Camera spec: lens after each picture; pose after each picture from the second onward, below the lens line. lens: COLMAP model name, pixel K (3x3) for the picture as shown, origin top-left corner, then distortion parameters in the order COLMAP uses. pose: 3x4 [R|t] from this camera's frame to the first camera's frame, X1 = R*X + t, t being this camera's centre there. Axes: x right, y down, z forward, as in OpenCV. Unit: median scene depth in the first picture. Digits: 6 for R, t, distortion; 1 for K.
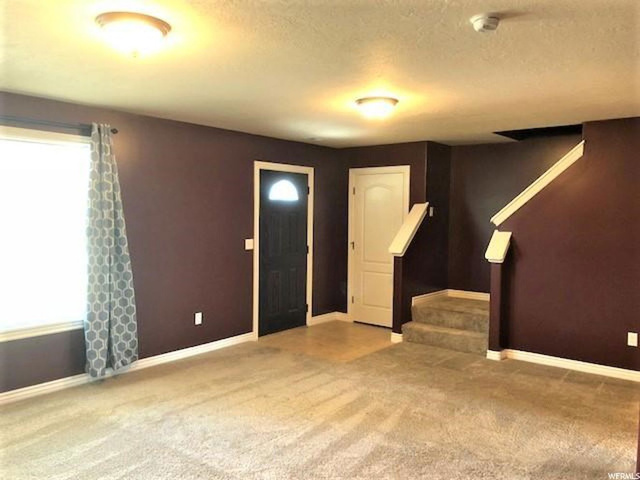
lens RADIAL K [[523.7, 0, 318.2], [0, 523.7, 236.5], [0, 0, 1]] dist [0.038476, -0.048609]
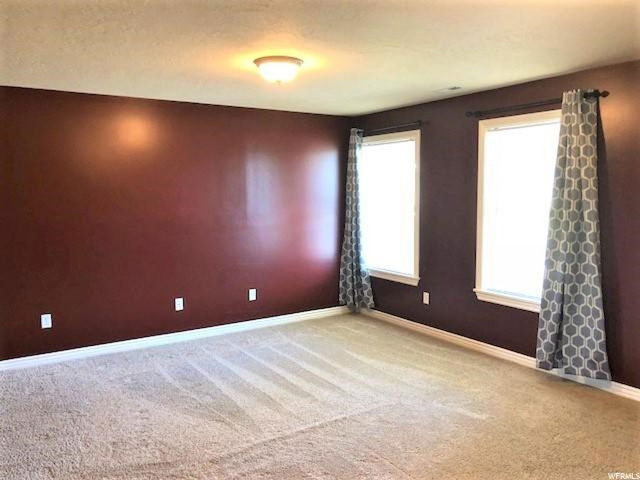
lens RADIAL K [[523.7, 0, 318.2], [0, 523.7, 236.5], [0, 0, 1]] dist [0.038476, -0.048609]
pose [[-0.312896, 0.078270, -0.946557, 0.562839], [-0.040333, 0.994605, 0.095575, -0.039033], [0.948931, 0.068082, -0.308051, 0.884022]]
